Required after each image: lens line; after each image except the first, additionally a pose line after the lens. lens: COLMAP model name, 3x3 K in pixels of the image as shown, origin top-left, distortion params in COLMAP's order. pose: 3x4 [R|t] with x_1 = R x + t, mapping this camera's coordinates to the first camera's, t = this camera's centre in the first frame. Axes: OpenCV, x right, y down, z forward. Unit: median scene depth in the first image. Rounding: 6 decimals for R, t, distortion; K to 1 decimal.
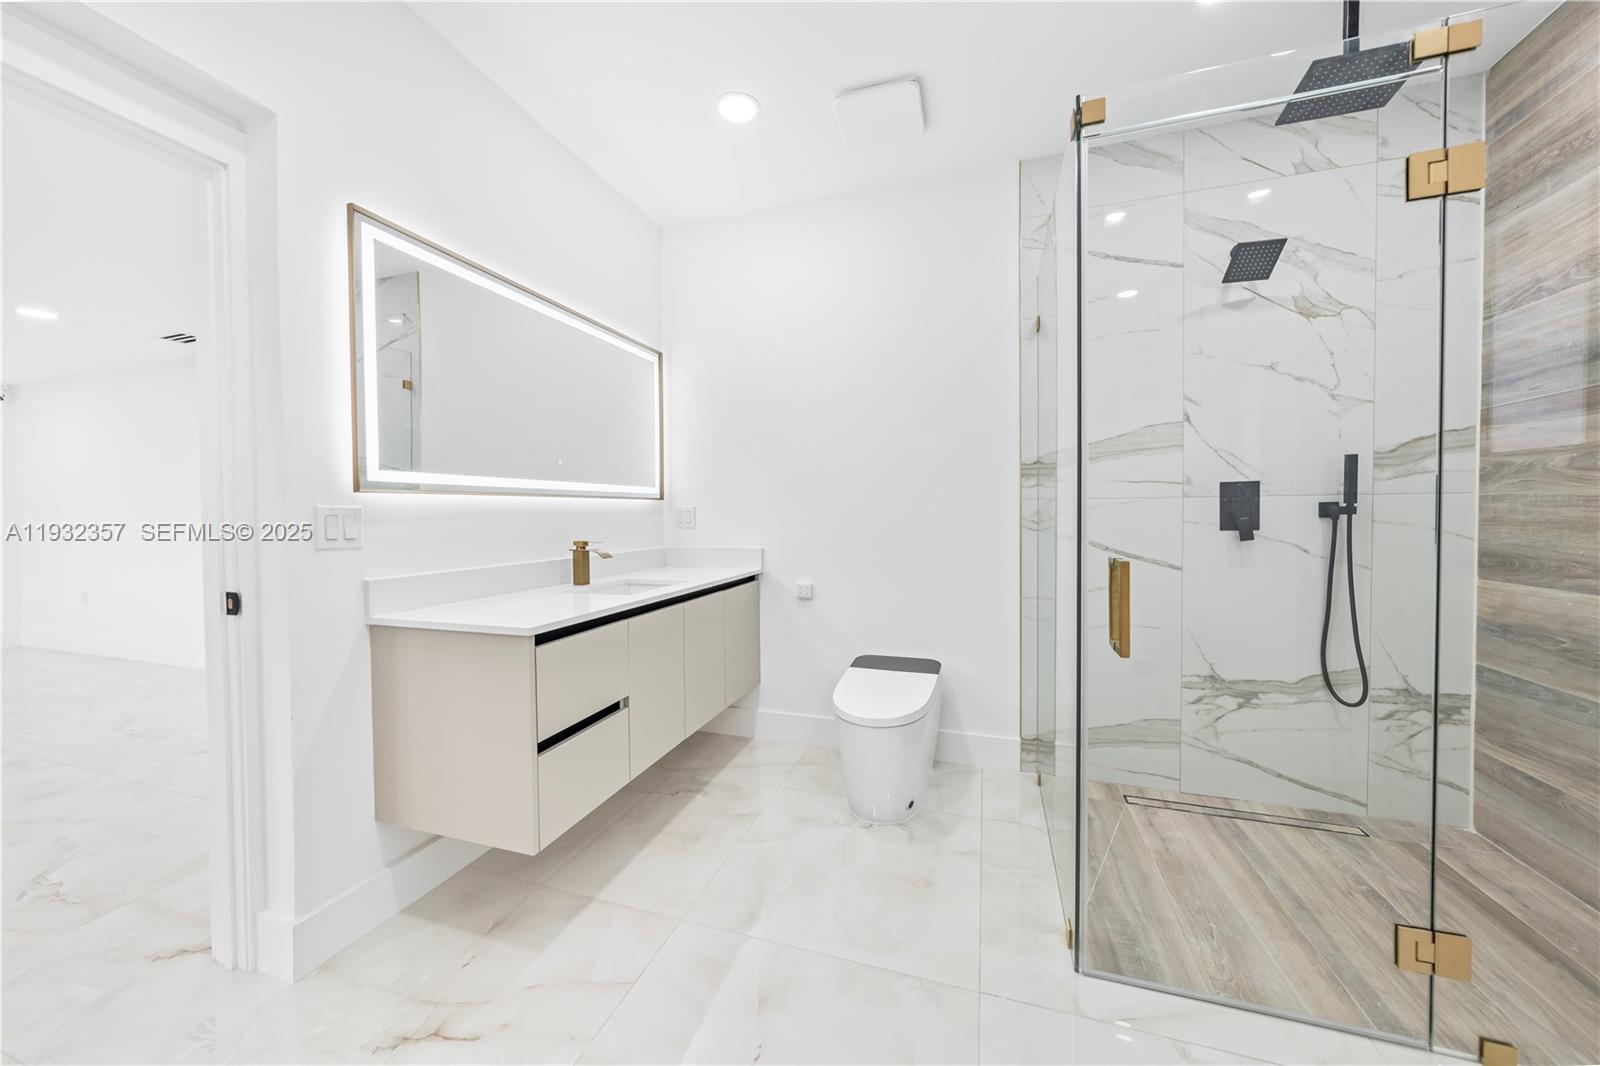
lens RADIAL K [[562.7, 0, 799.5], [0, 562.7, 523.5], [0, 0, 1]] dist [-0.002591, 0.000197]
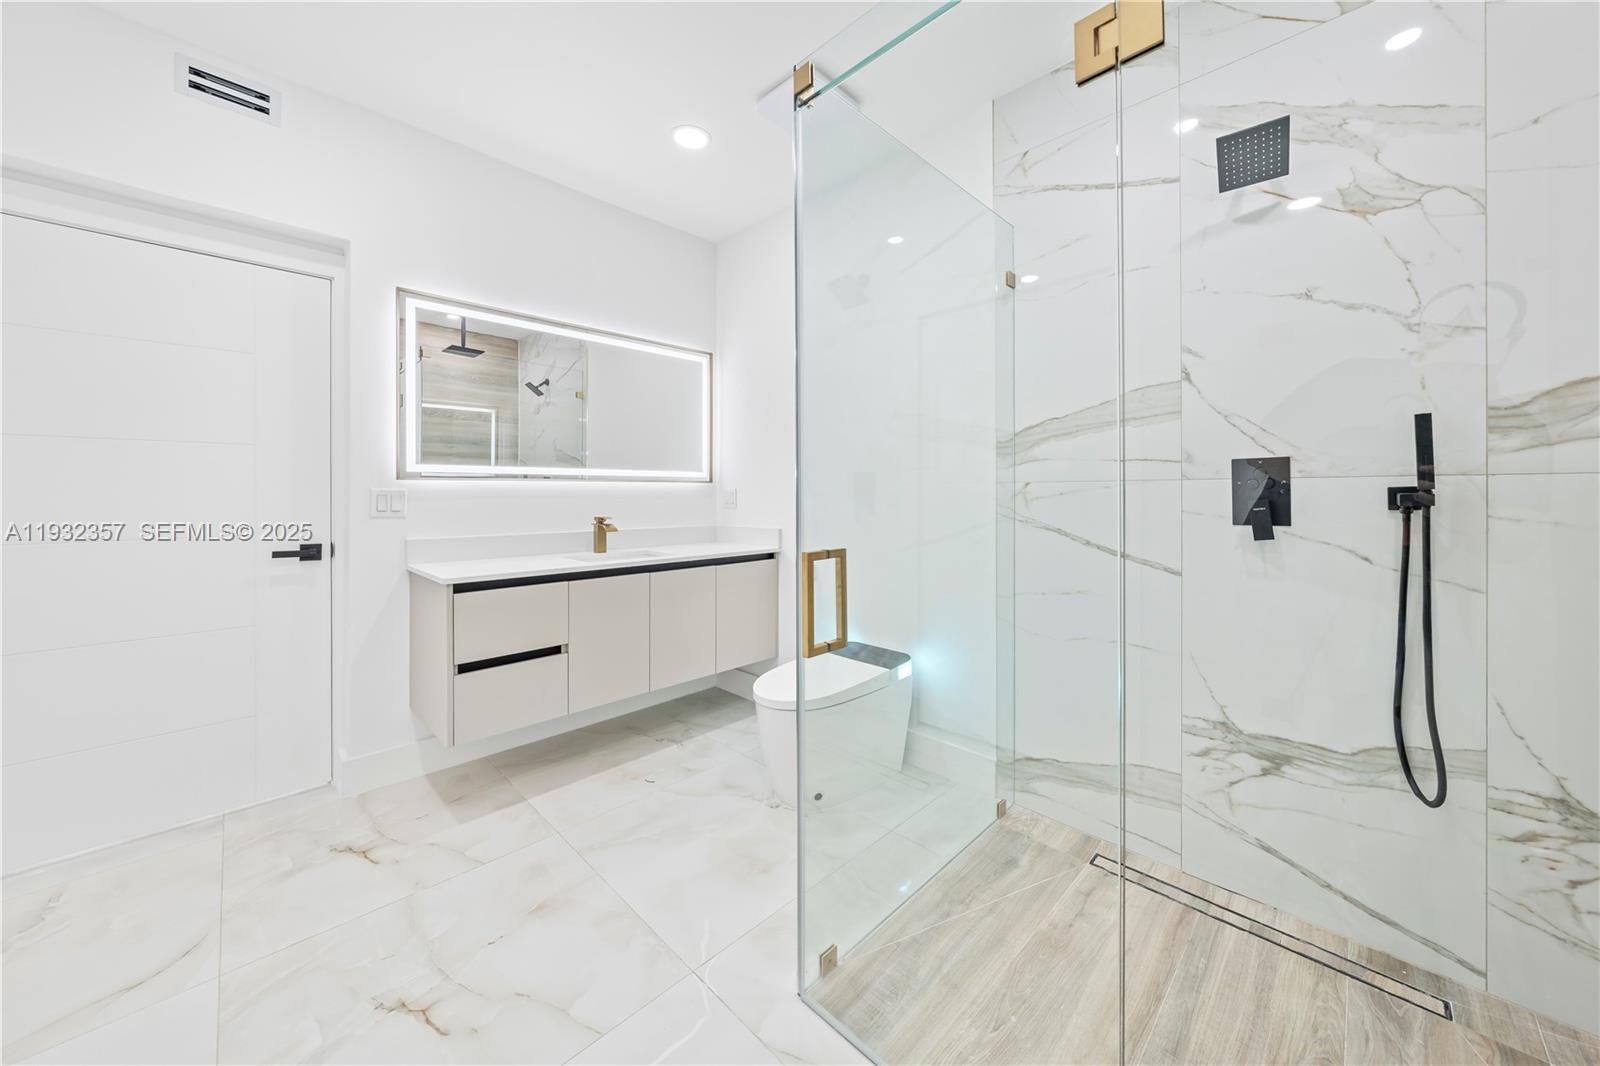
lens RADIAL K [[562.7, 0, 815.0], [0, 562.7, 491.4], [0, 0, 1]] dist [-0.002591, 0.000197]
pose [[0.899433, 0.005761, -0.437020, 0.602909], [-0.015039, 0.999729, -0.017772, -0.010386], [0.436799, 0.022557, 0.899276, 0.104786]]
